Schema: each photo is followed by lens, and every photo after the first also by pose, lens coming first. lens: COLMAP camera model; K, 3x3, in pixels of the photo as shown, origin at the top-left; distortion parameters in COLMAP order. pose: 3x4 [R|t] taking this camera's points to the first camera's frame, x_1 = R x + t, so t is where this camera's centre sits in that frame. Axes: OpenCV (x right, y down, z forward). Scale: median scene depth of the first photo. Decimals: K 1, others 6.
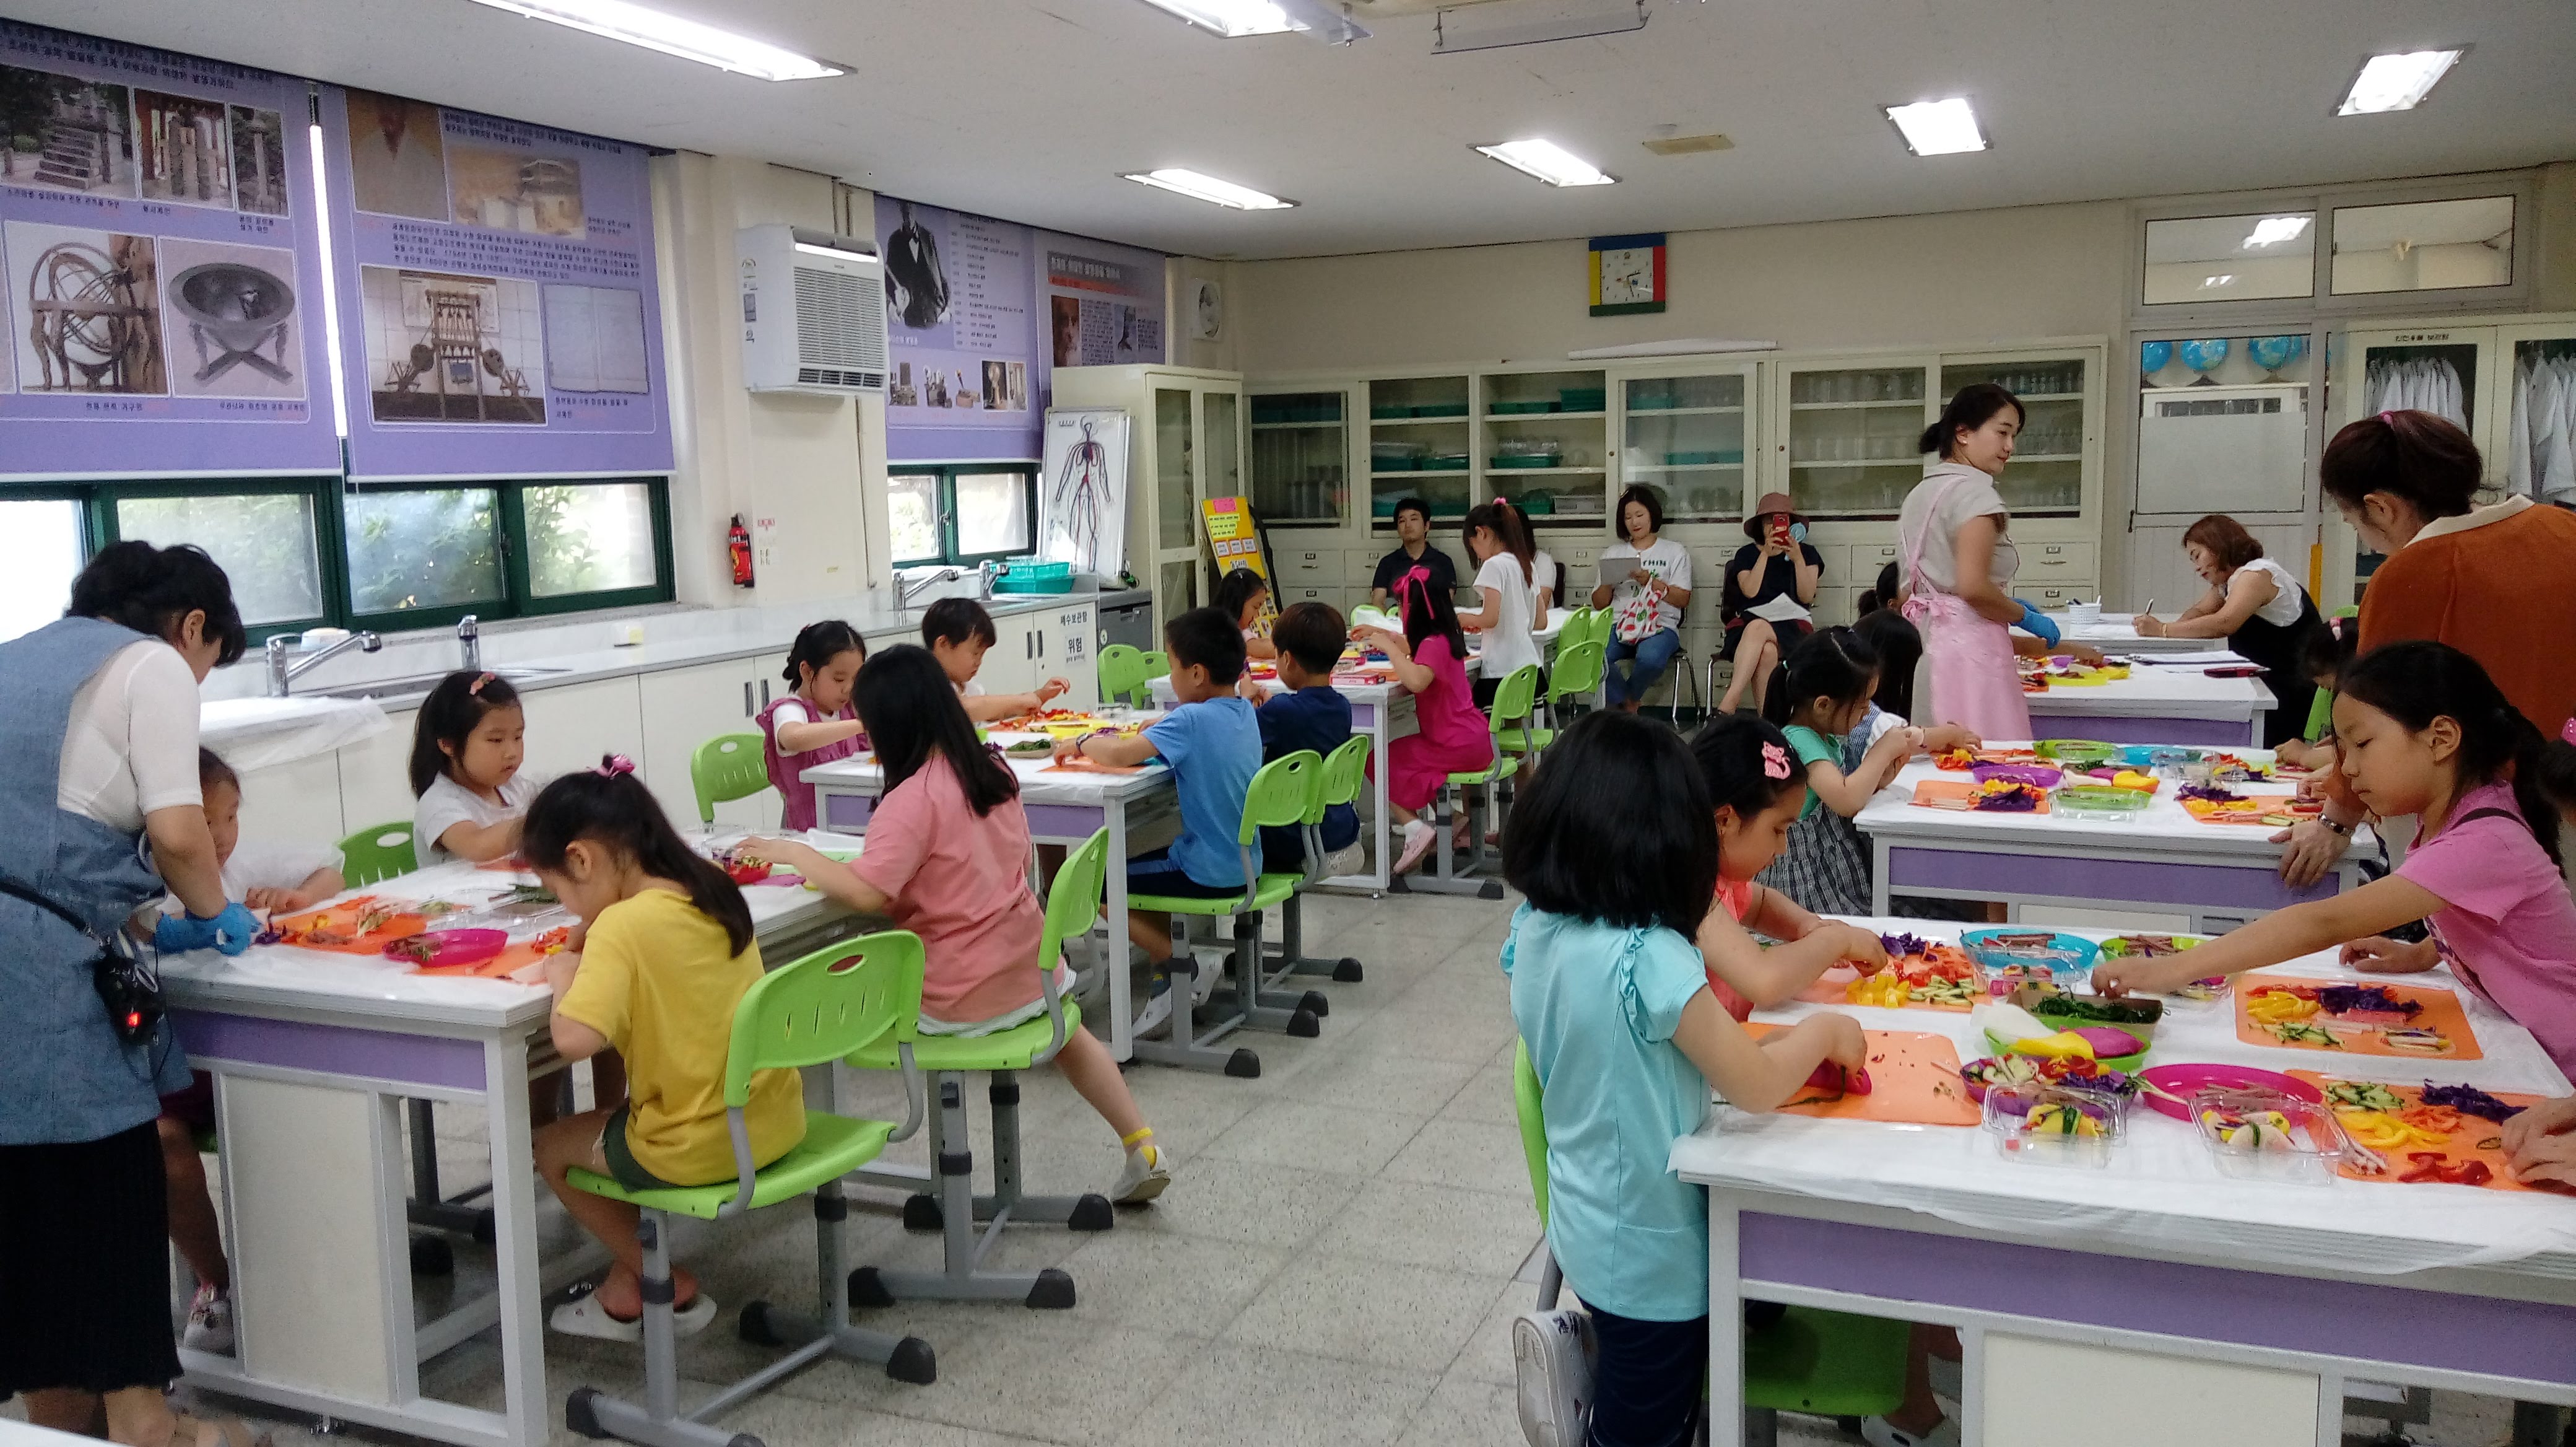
lens RADIAL K [[2036.2, 0, 1271.5], [0, 2036.2, 711.9], [0, 0, 1]] dist [0.094590, -0.145681]
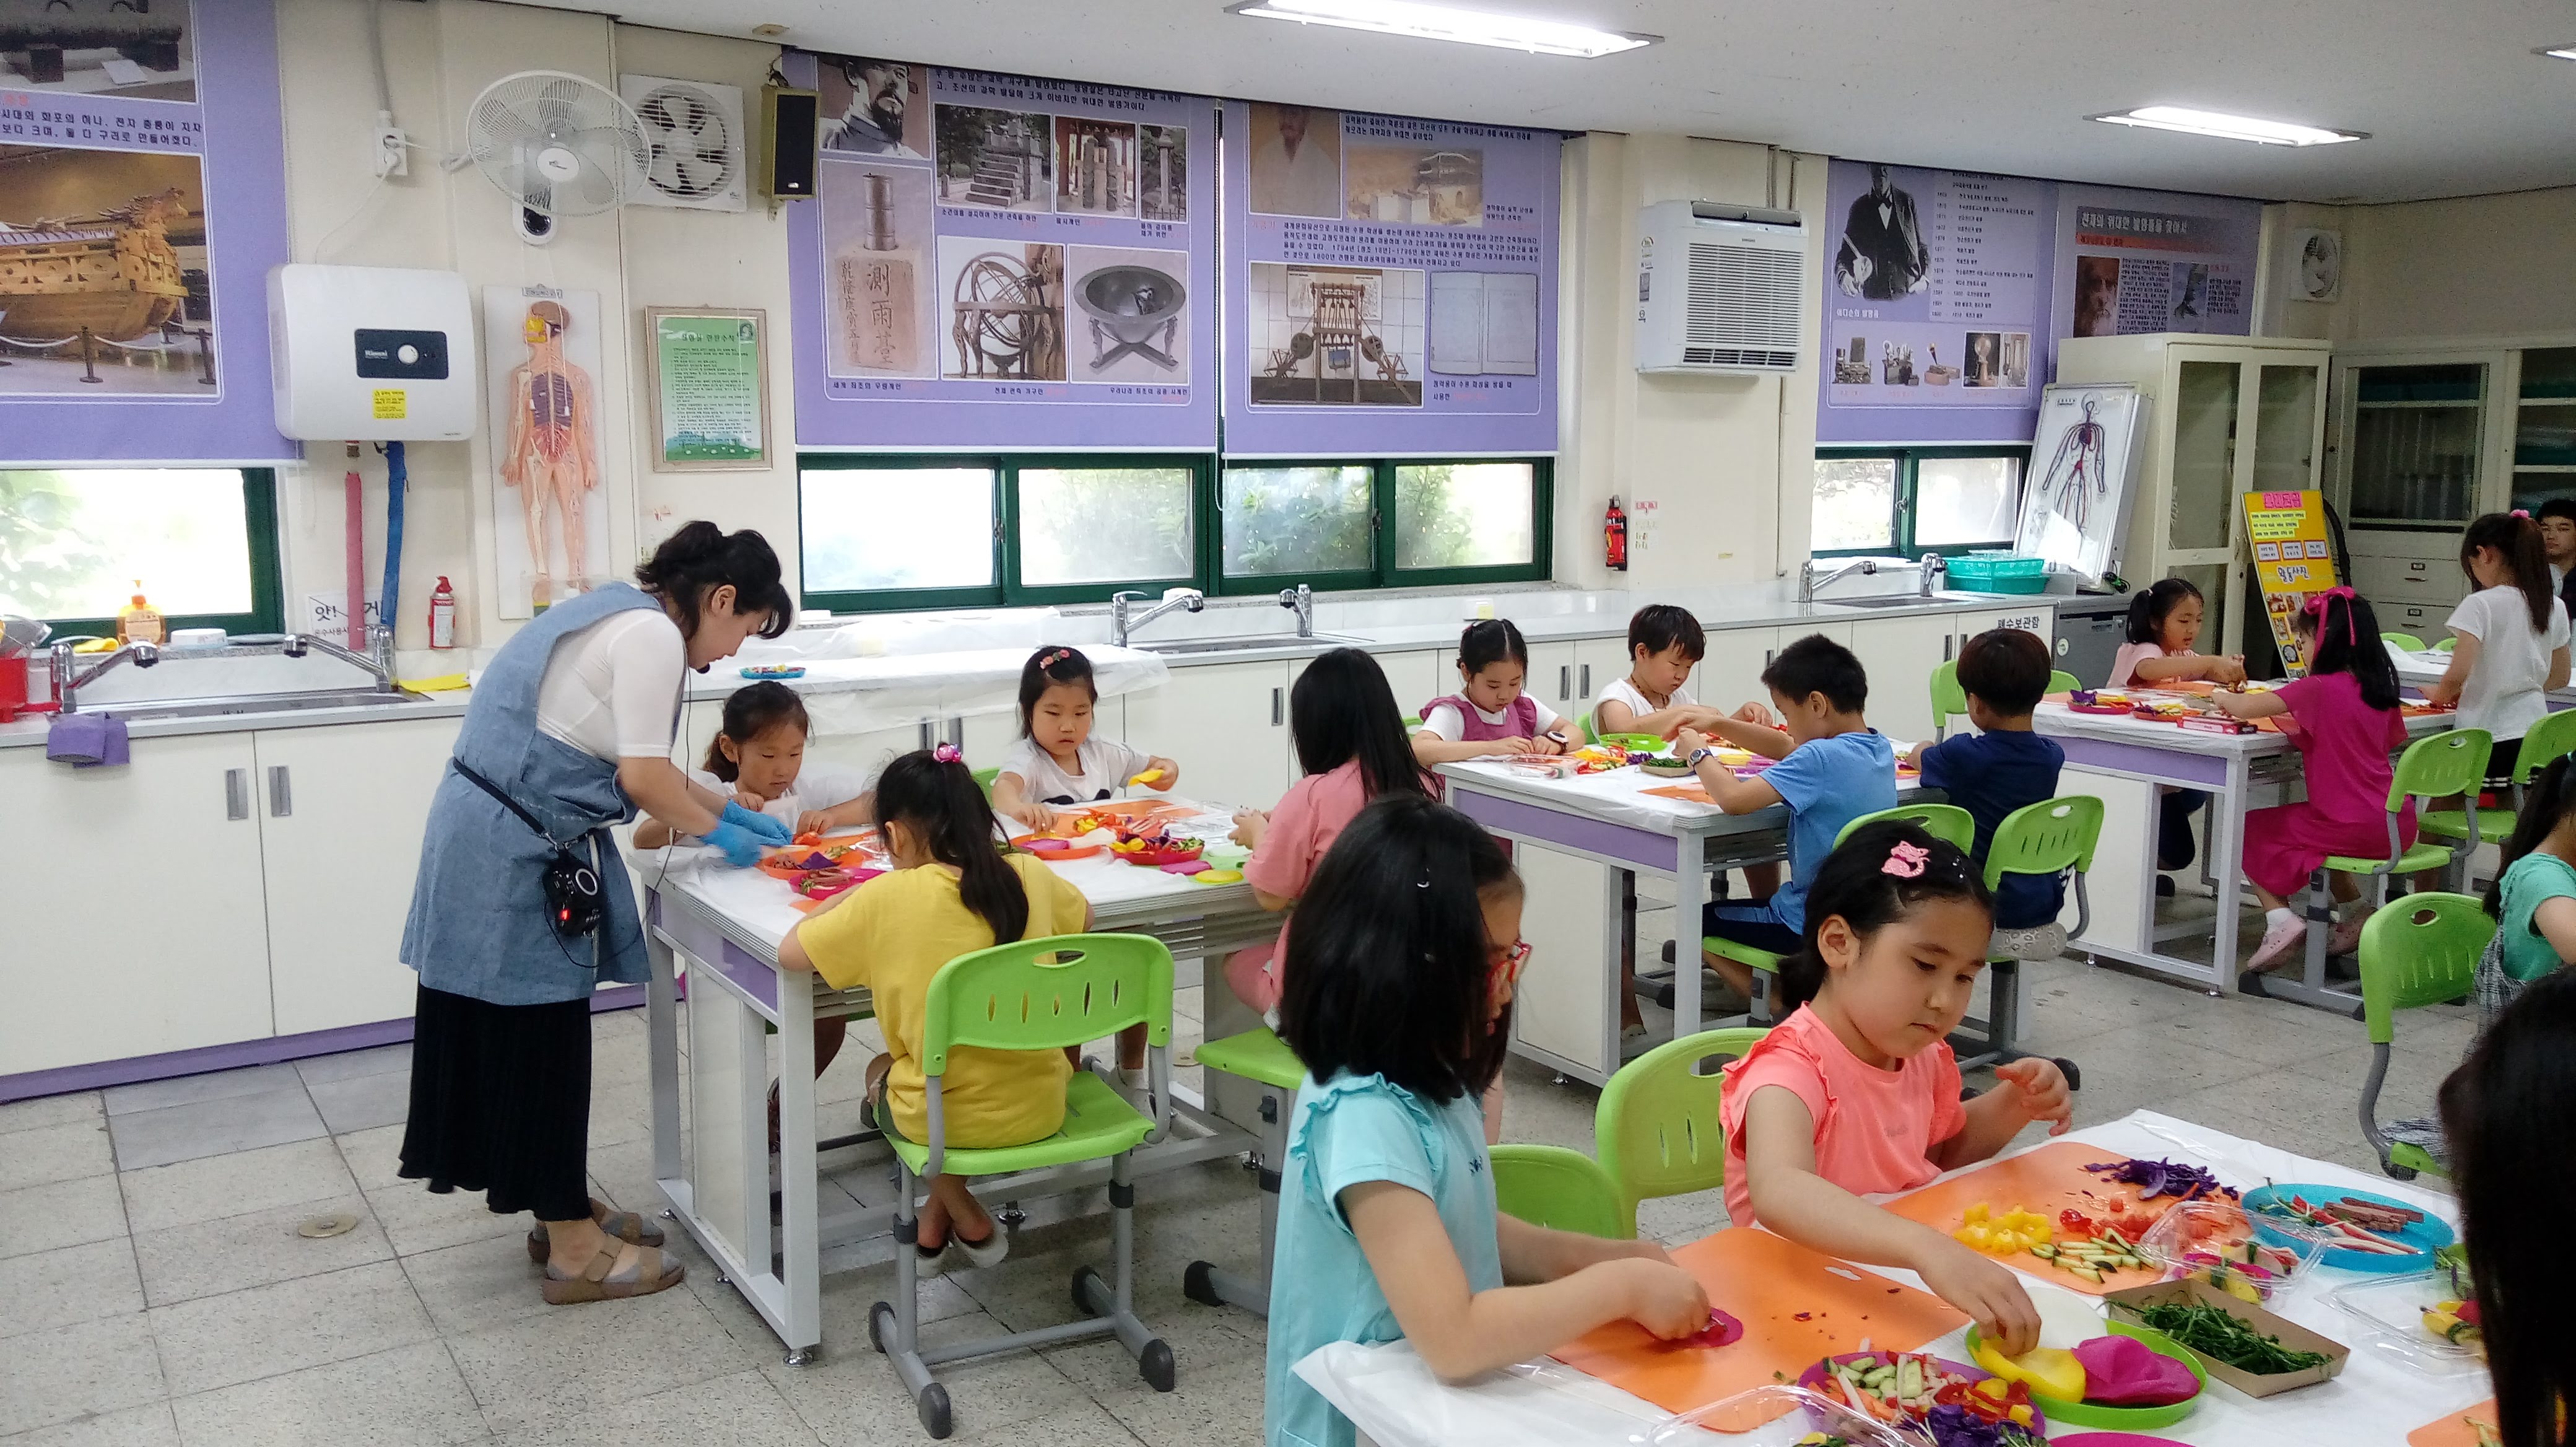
lens RADIAL K [[2036.2, 0, 1271.5], [0, 2036.2, 711.9], [0, 0, 1]] dist [0.094590, -0.145681]
pose [[0.812378, 0.098872, -0.574687, 0.204828], [-0.088656, 0.995006, 0.045862, -0.025609], [0.576352, 0.013692, 0.817087, 0.104975]]
